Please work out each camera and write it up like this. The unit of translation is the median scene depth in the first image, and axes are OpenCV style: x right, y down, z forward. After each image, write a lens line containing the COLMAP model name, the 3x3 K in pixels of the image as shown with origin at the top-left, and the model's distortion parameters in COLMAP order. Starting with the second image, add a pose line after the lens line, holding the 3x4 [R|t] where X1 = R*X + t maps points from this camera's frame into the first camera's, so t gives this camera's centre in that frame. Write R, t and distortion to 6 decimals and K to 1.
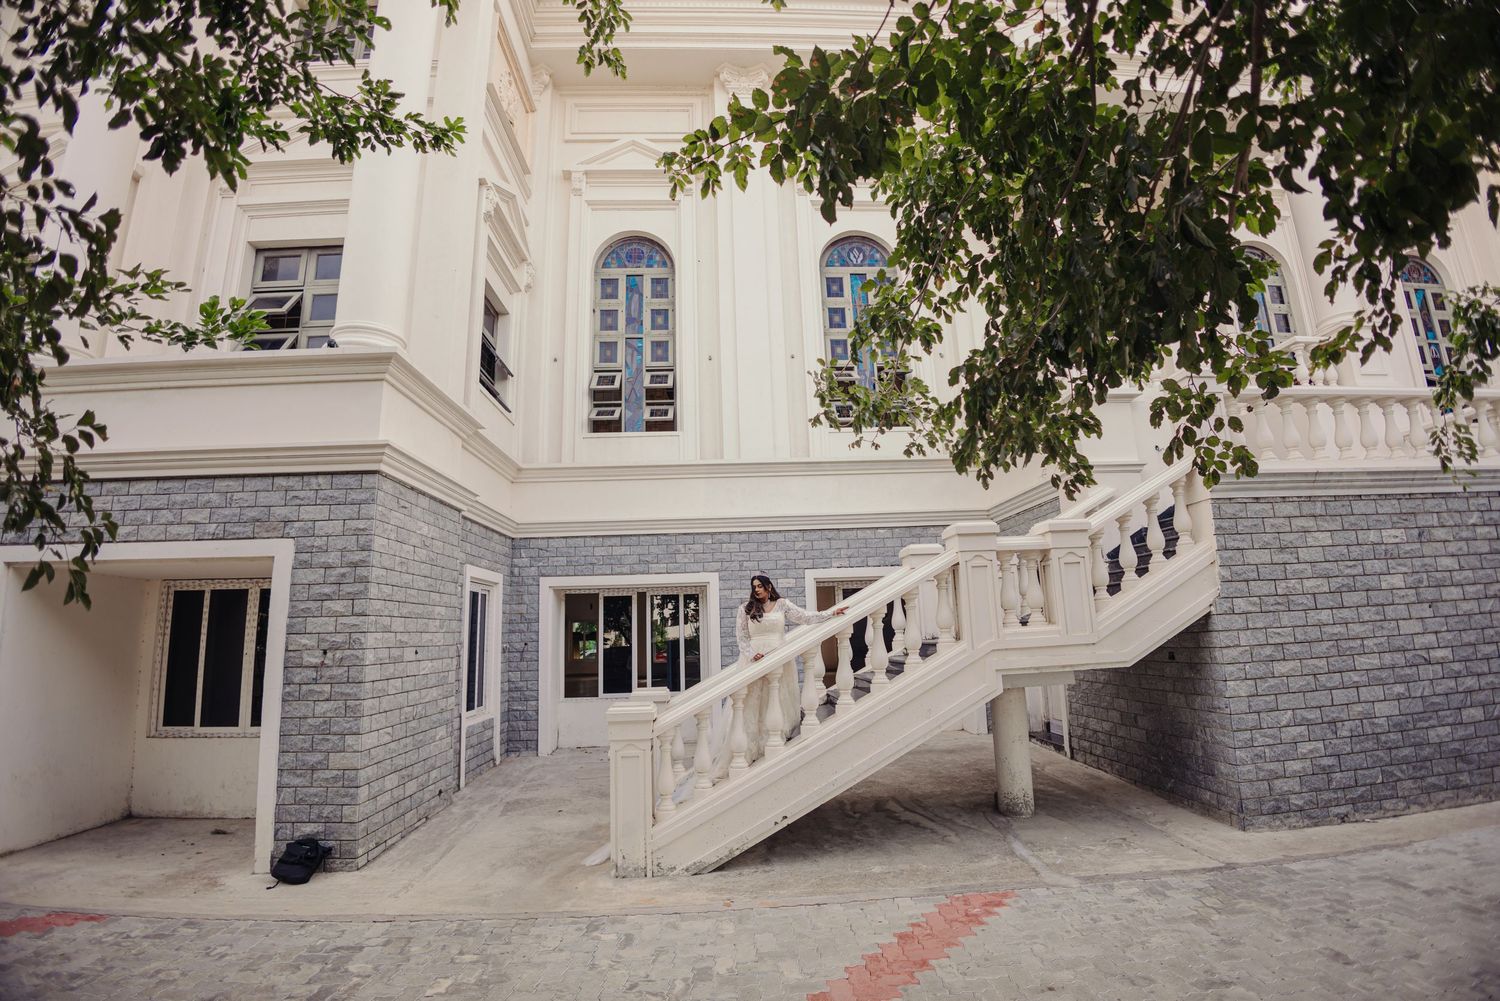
lens RADIAL K [[680.9, 0, 758.7], [0, 680.9, 504.6], [0, 0, 1]] dist [-0.062327, 0.000964]
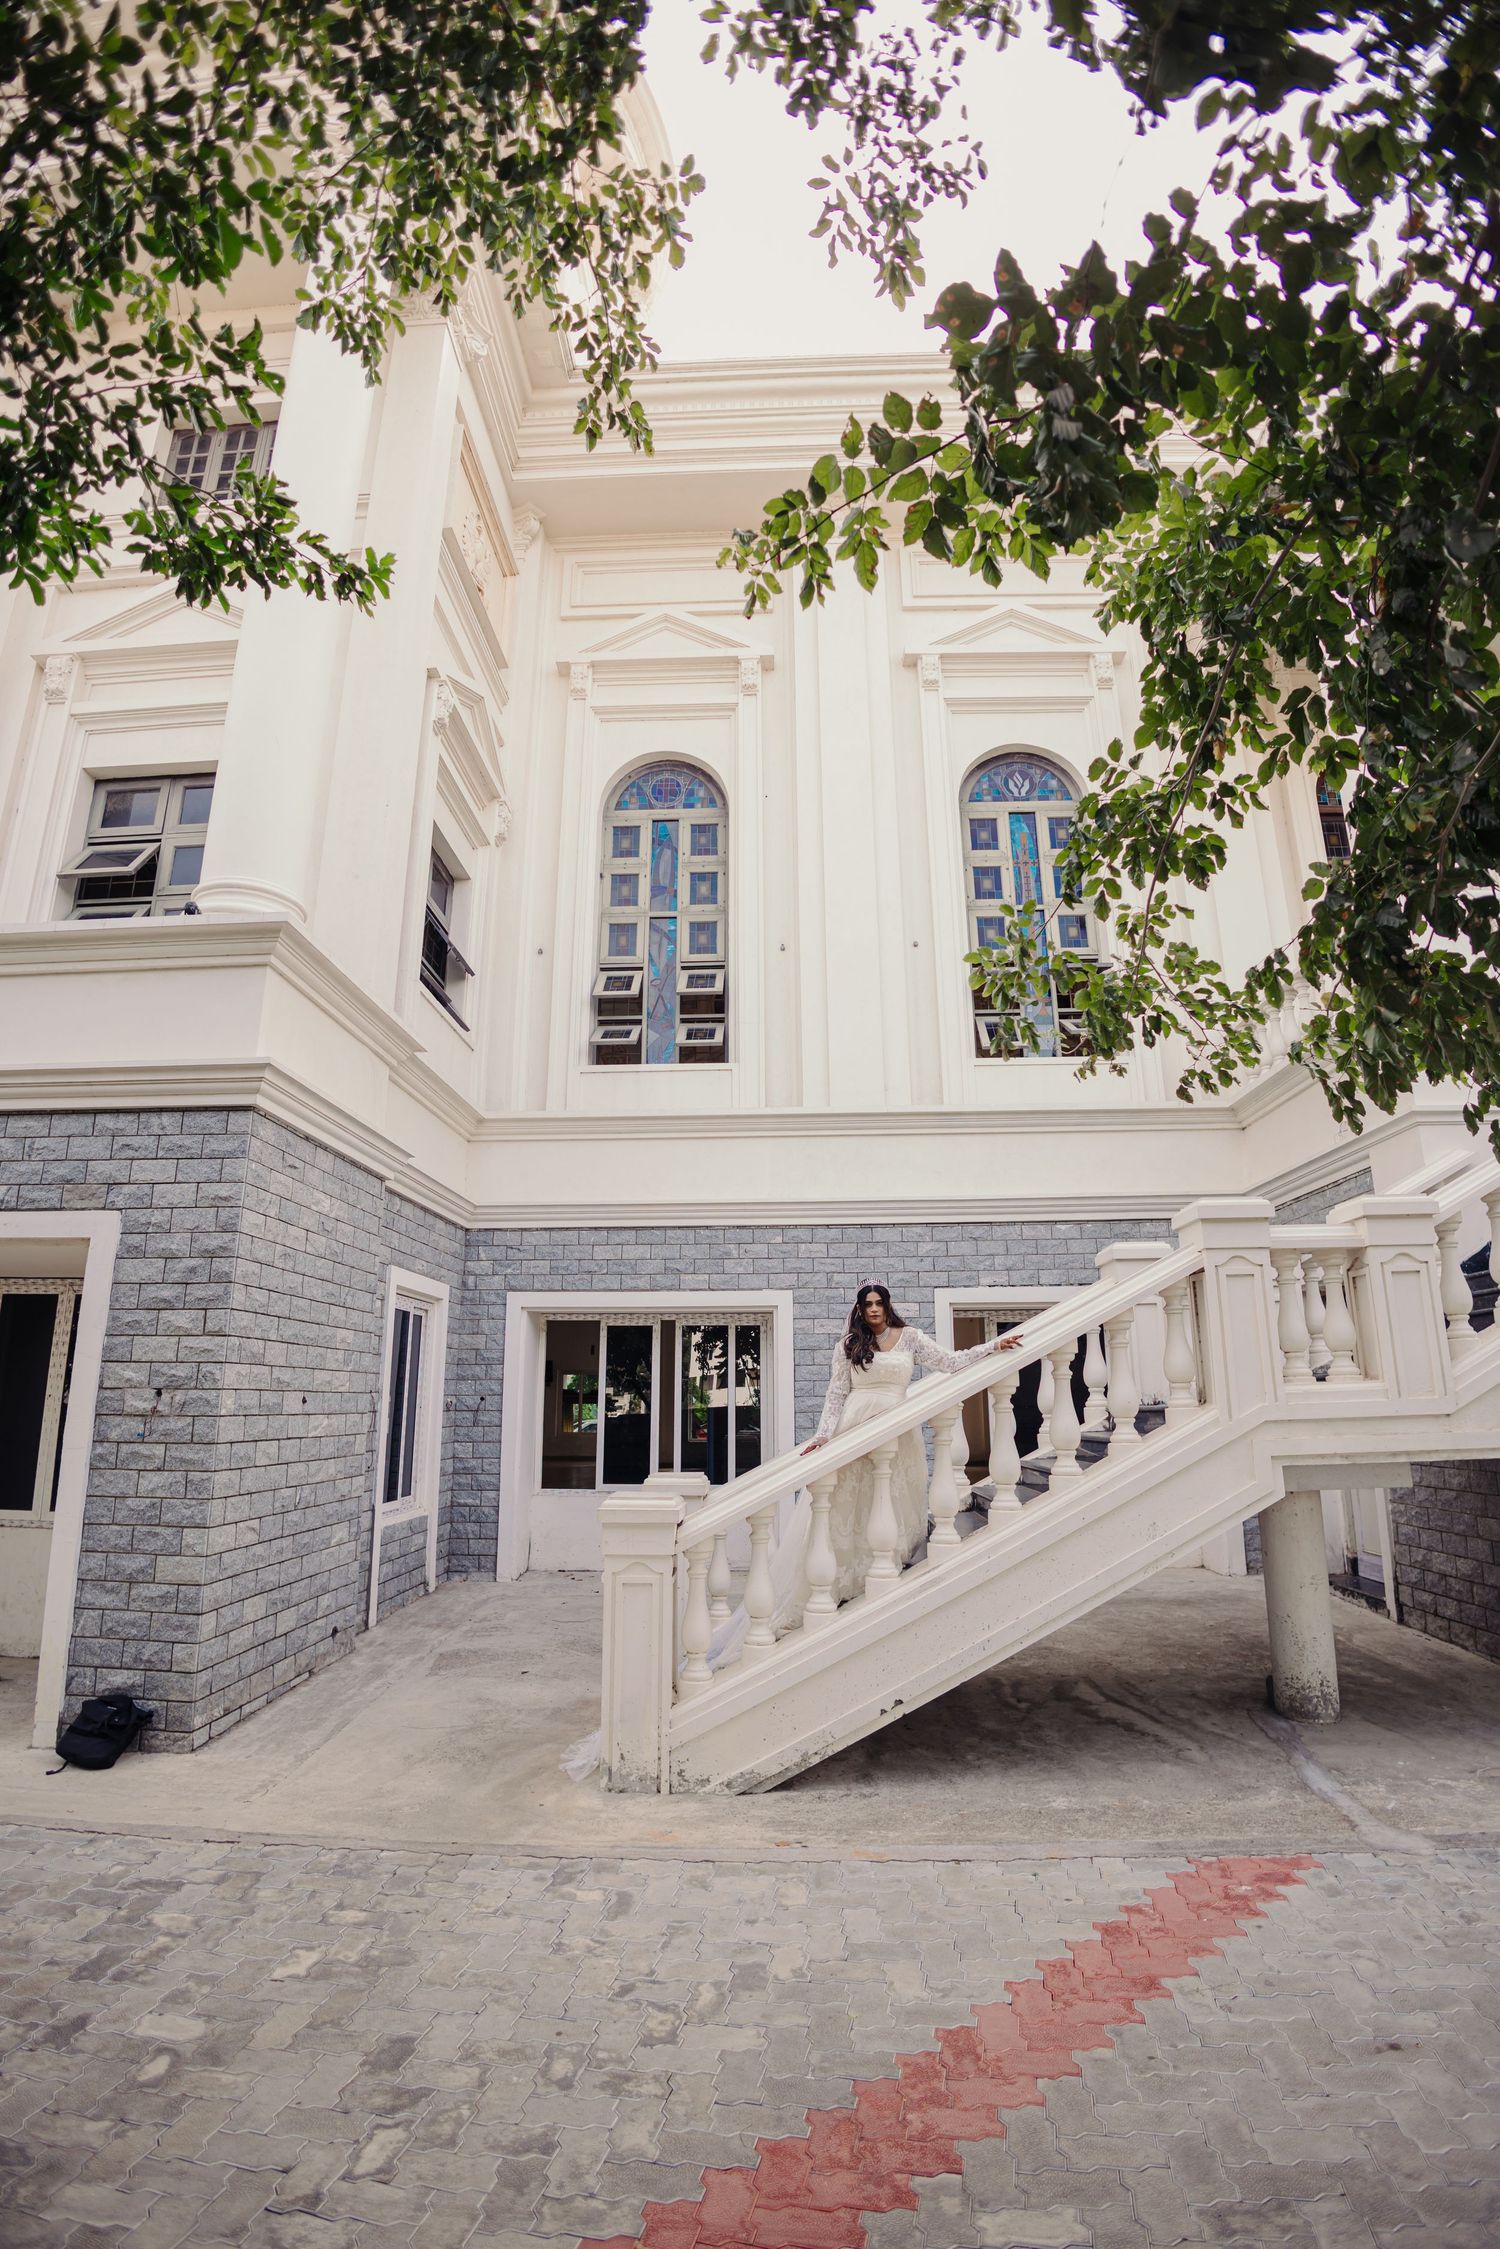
lens RADIAL K [[1067.6, 0, 753.5], [0, 1067.6, 1138.6], [0, 0, 1]] dist [-0.064561, 0.002545]
pose [[0.995093, 0.007246, -0.098683, -0.000111], [-0.012797, 0.998364, -0.055734, 0.025775], [0.098118, 0.056723, 0.993557, 0.050775]]
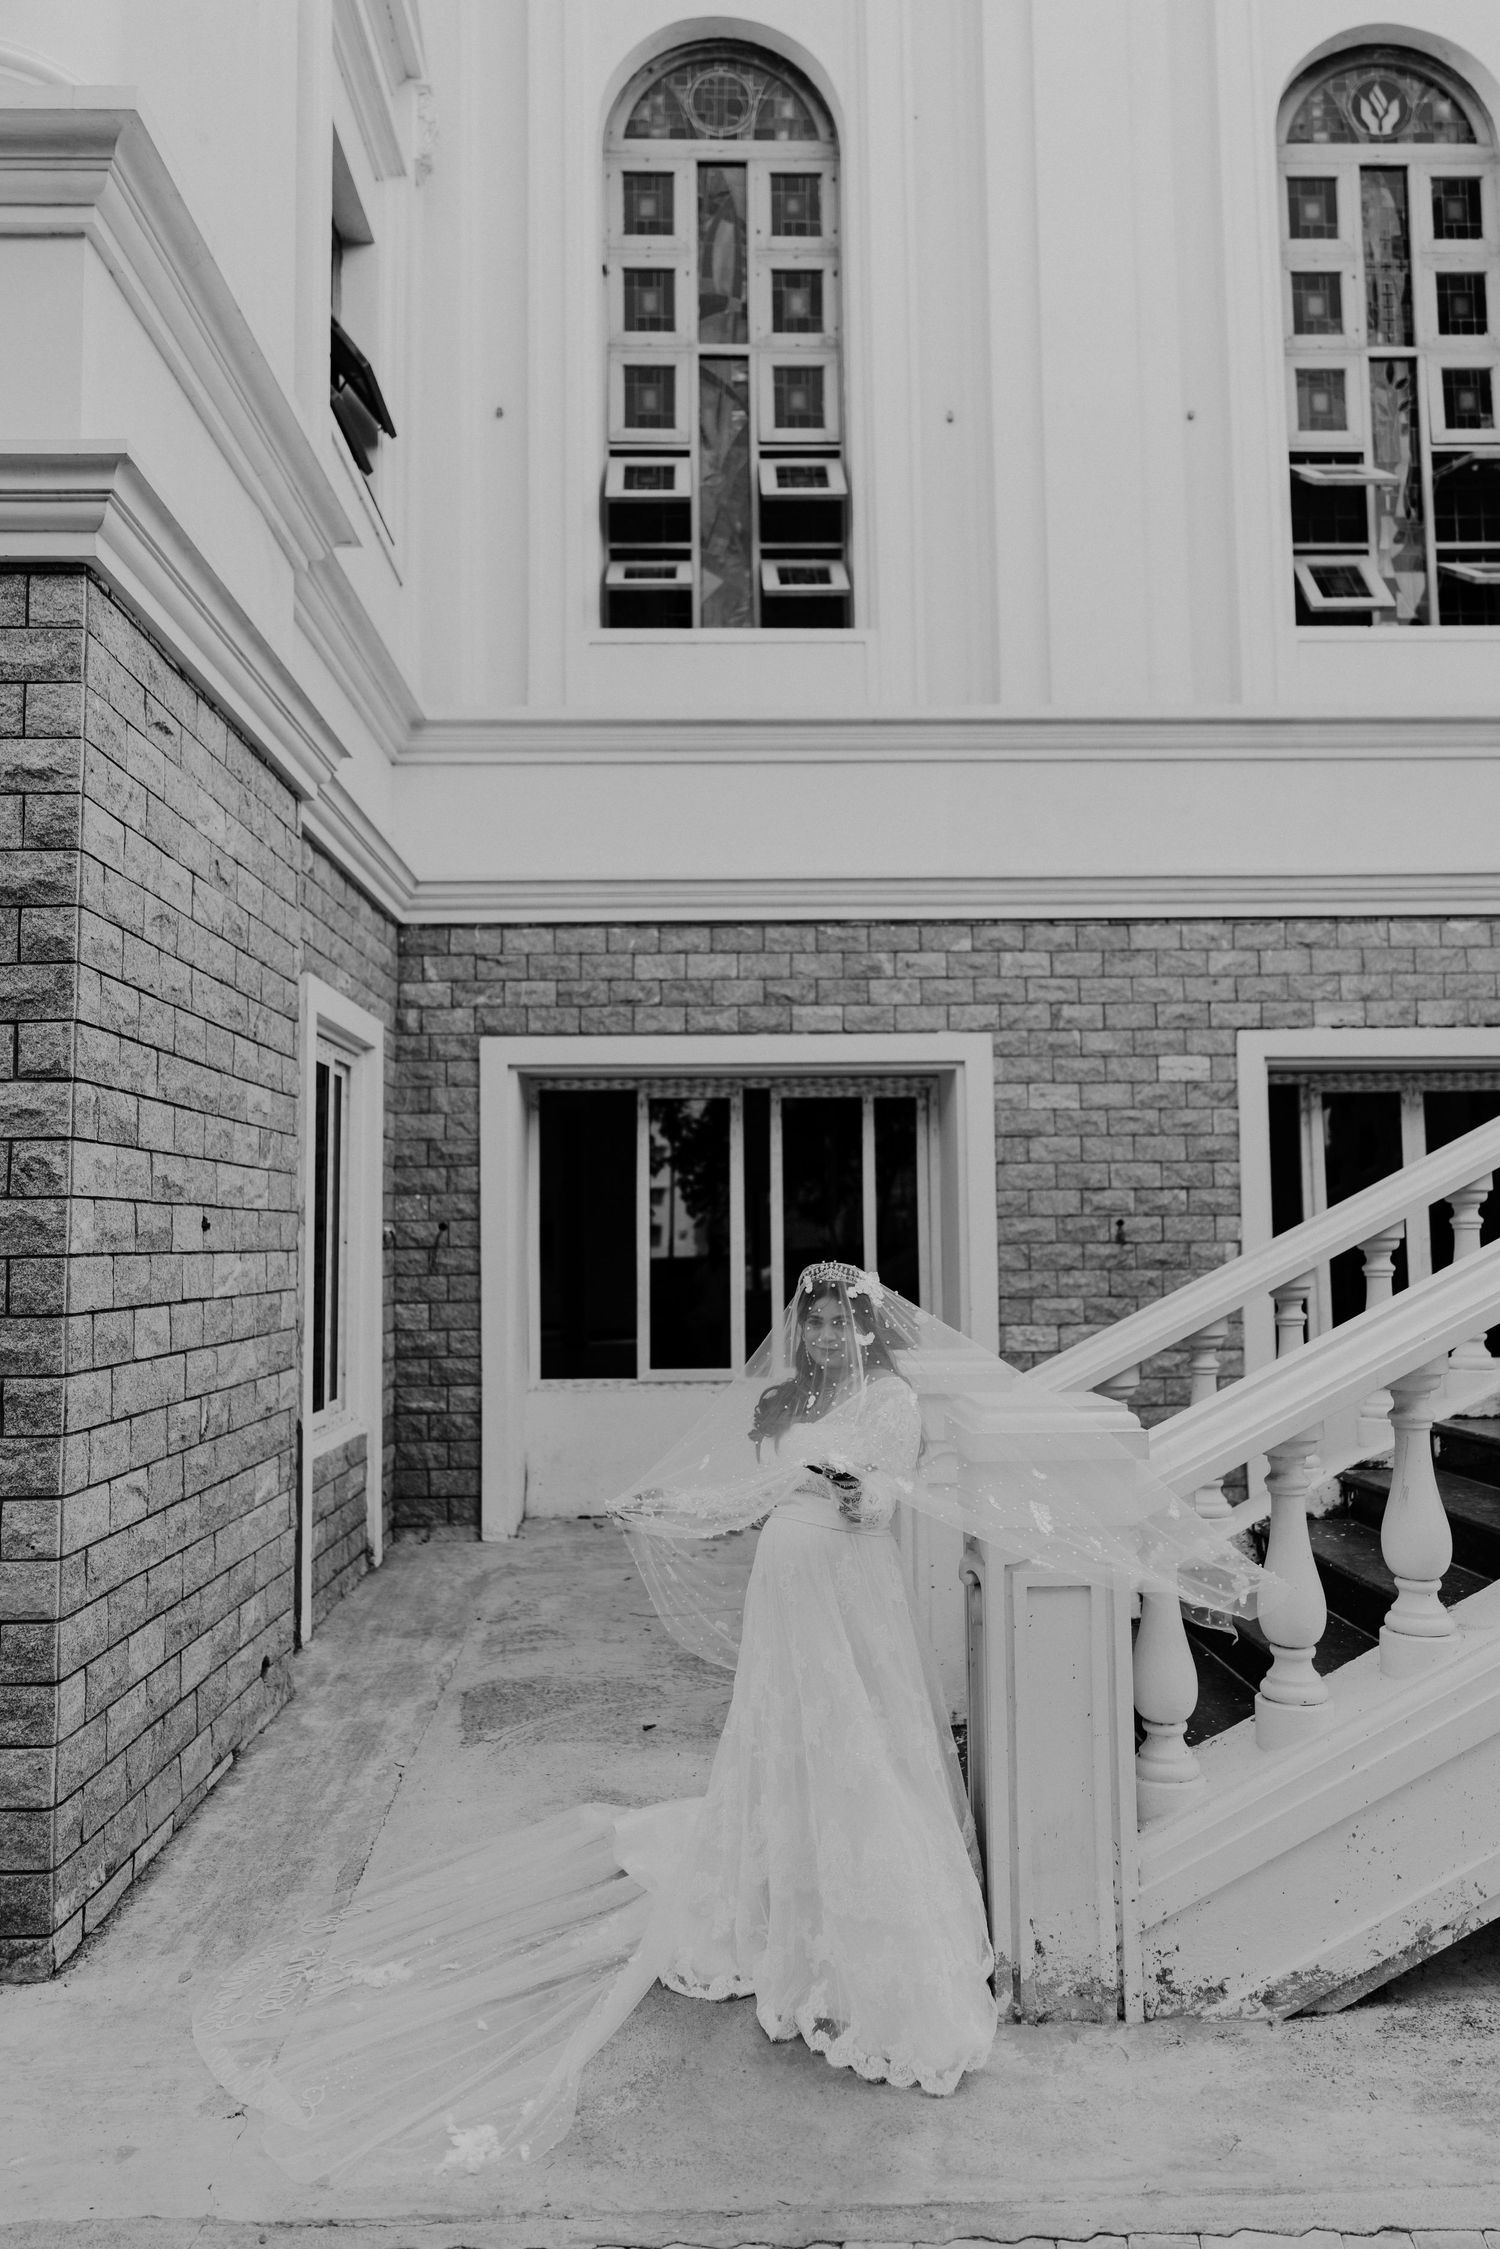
lens RADIAL K [[1554.5, 0, 750.0], [0, 1554.5, 1124.5], [0, 0, 1]] dist [0.004817, 0.003521]
pose [[0.999417, 0.020830, -0.027036, -0.240147], [-0.017769, 0.993896, 0.108883, 0.092087], [0.029139, -0.108339, 0.993687, 0.299866]]
